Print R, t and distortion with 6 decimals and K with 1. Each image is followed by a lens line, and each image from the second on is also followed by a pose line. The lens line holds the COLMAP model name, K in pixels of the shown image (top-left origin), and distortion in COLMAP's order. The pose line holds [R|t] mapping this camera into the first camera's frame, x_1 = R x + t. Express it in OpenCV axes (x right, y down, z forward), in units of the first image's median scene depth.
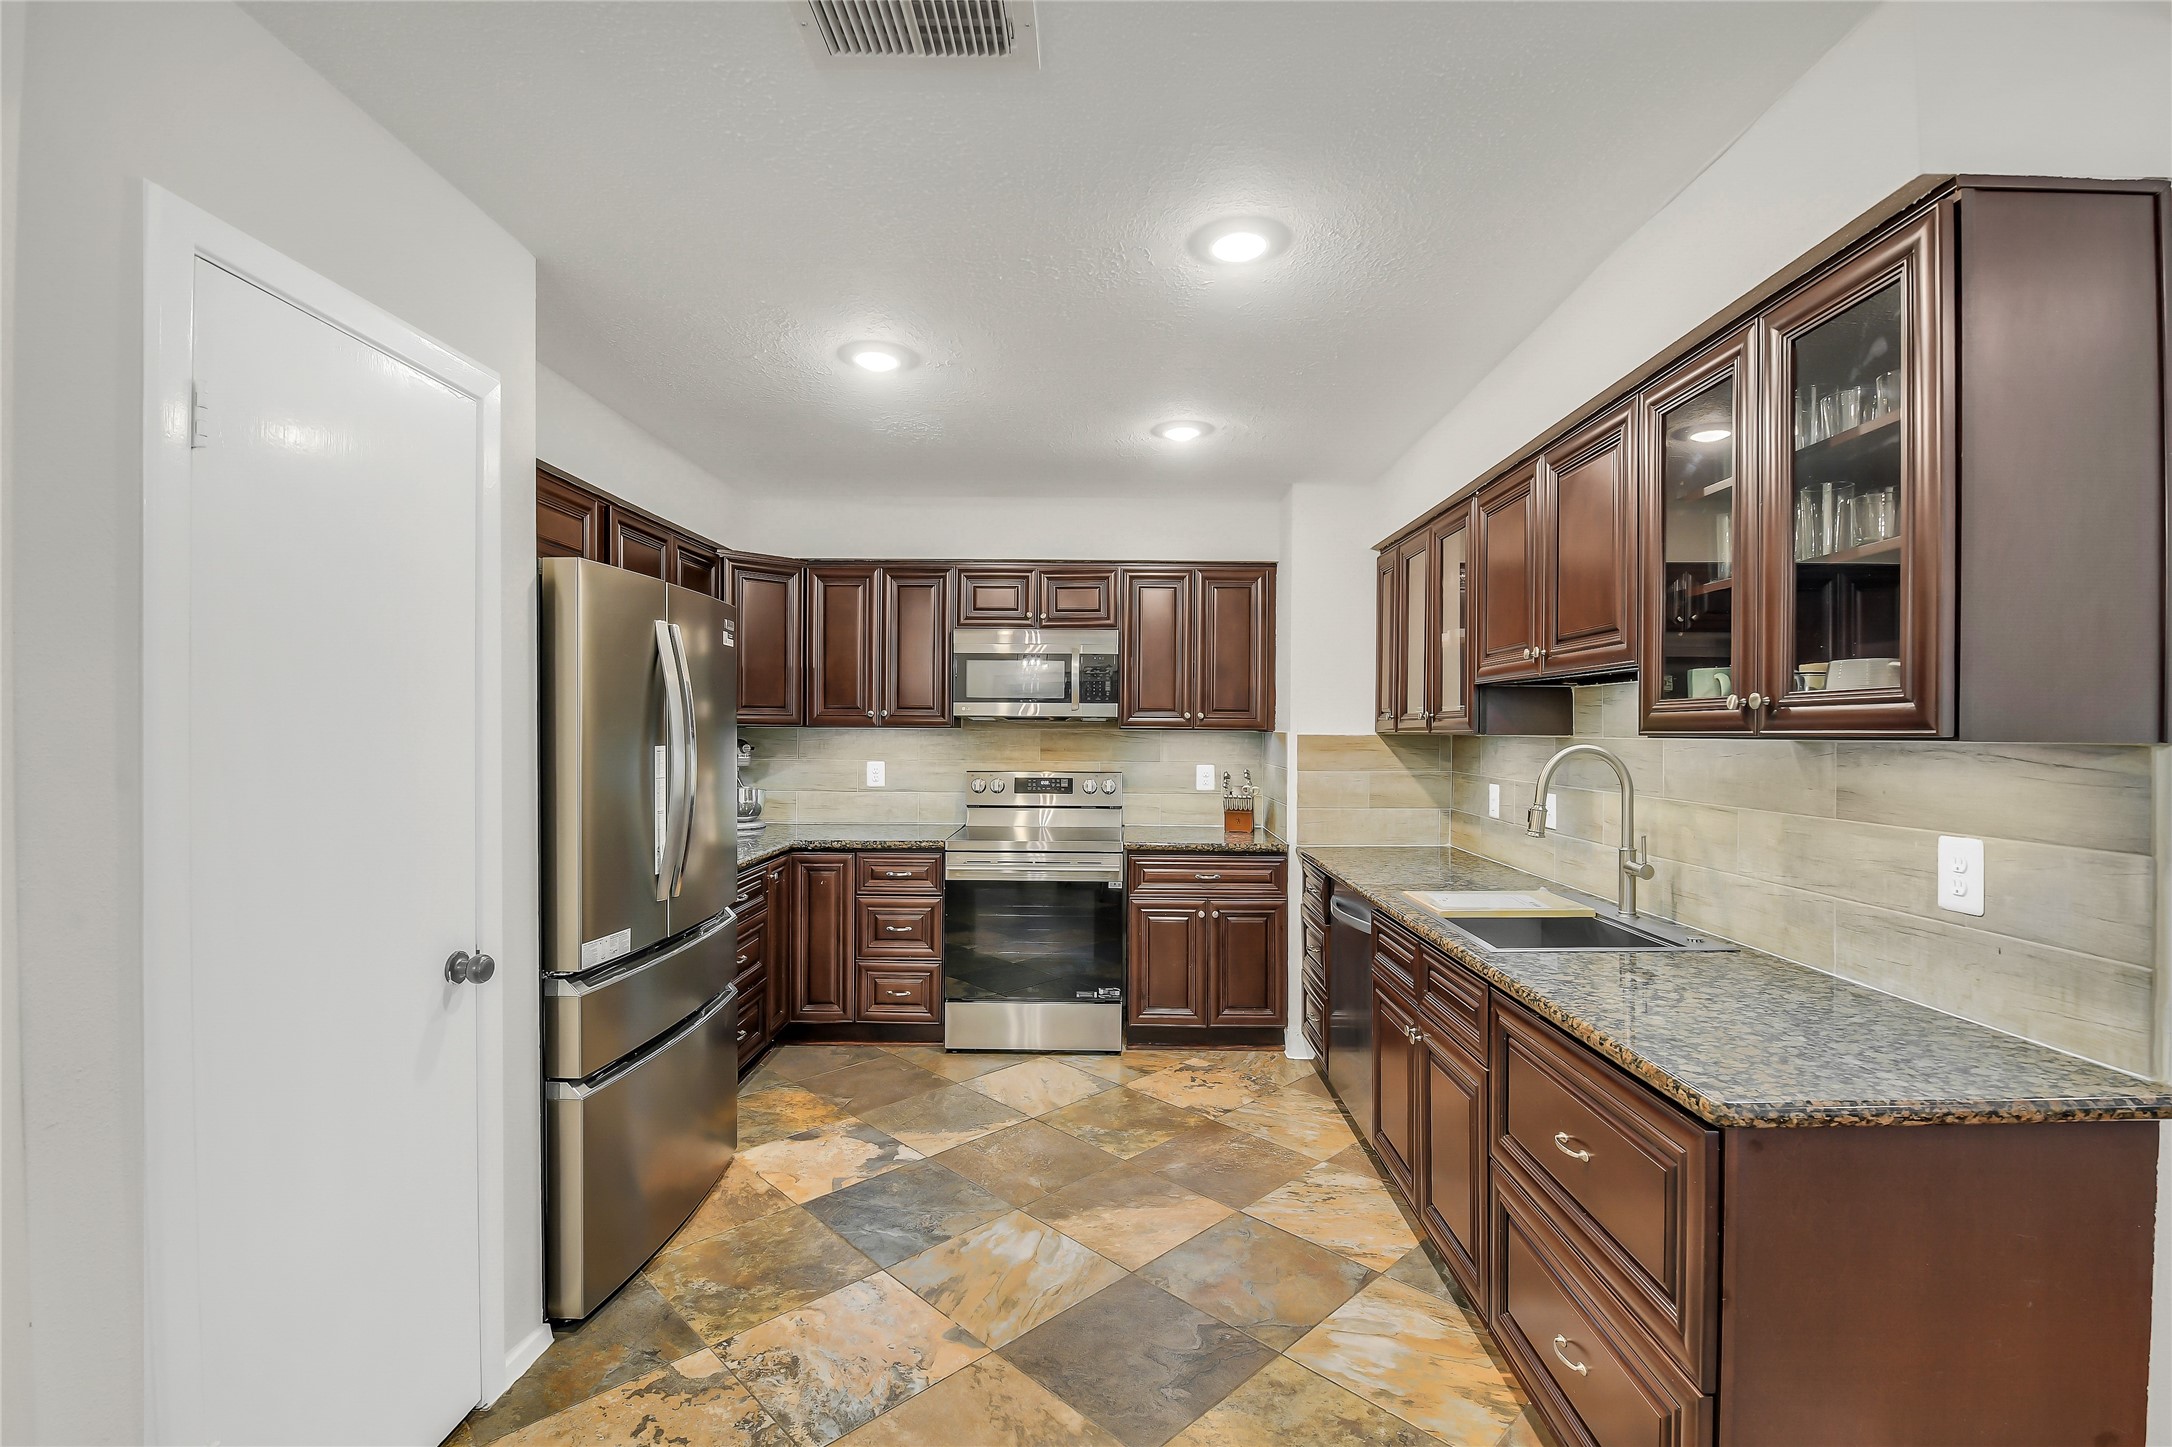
lens RADIAL K [[951.9, 0, 1080.3], [0, 951.9, 736.4], [0, 0, 1]] dist [-0.030150, -0.000219]
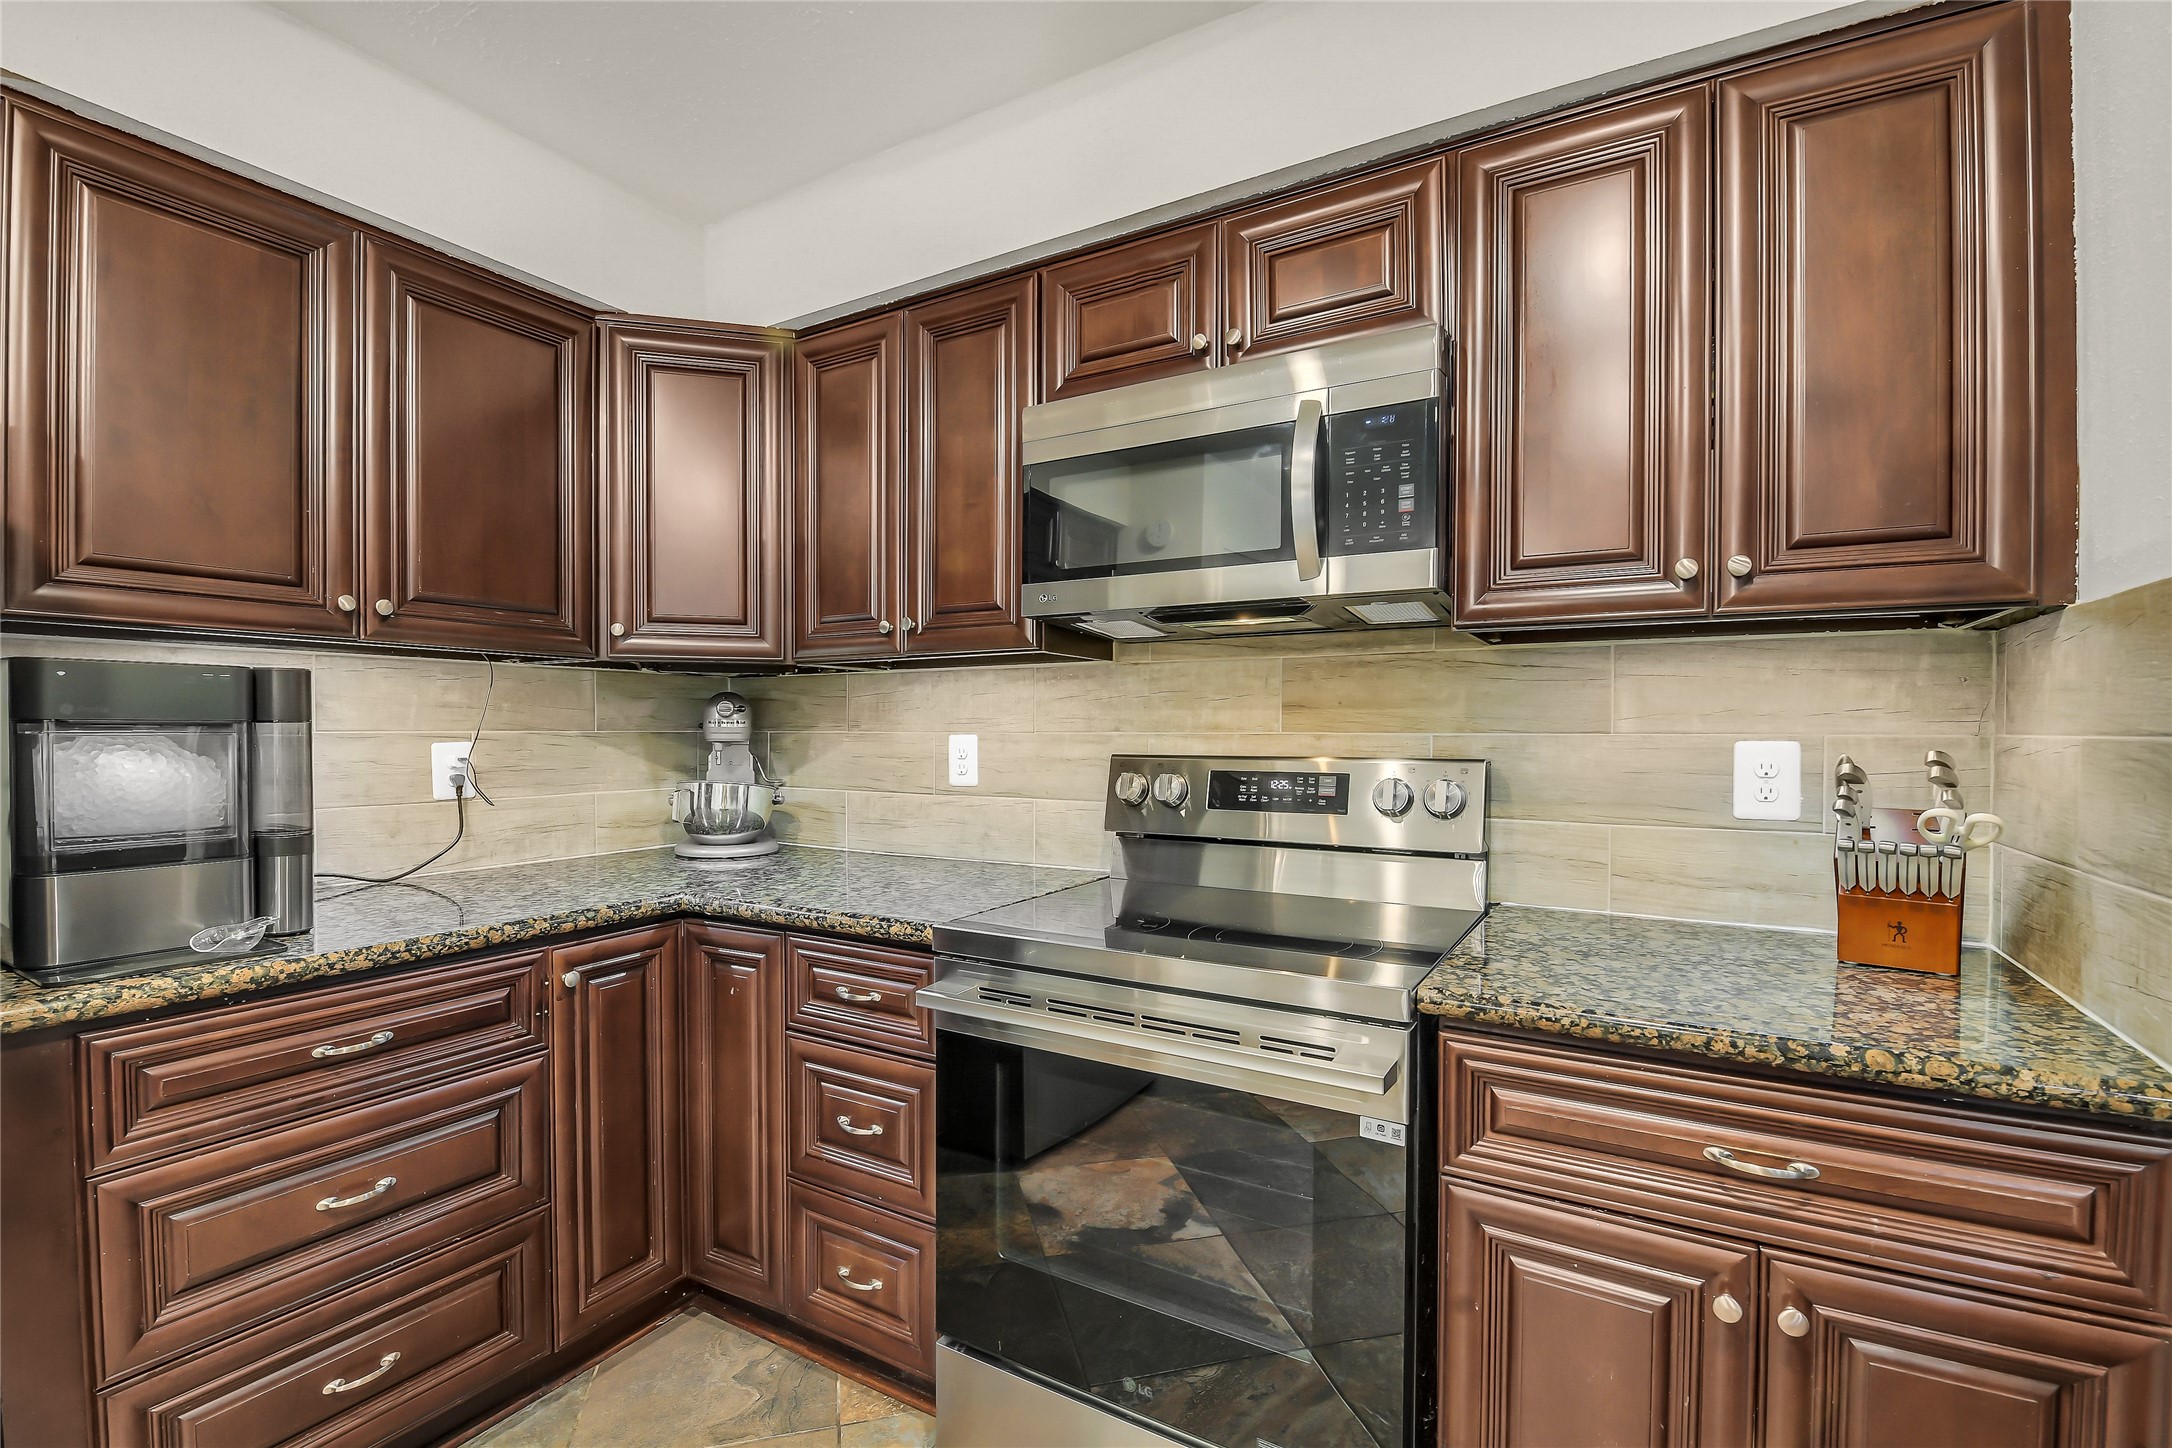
lens RADIAL K [[951.9, 0, 1080.3], [0, 951.9, 736.9], [0, 0, 1]] dist [-0.030150, -0.000219]
pose [[0.866788, -0.002513, -0.498671, 0.101206], [0.000659, 0.999992, -0.003894, 0.034330], [0.498676, 0.003047, 0.866783, 0.696948]]
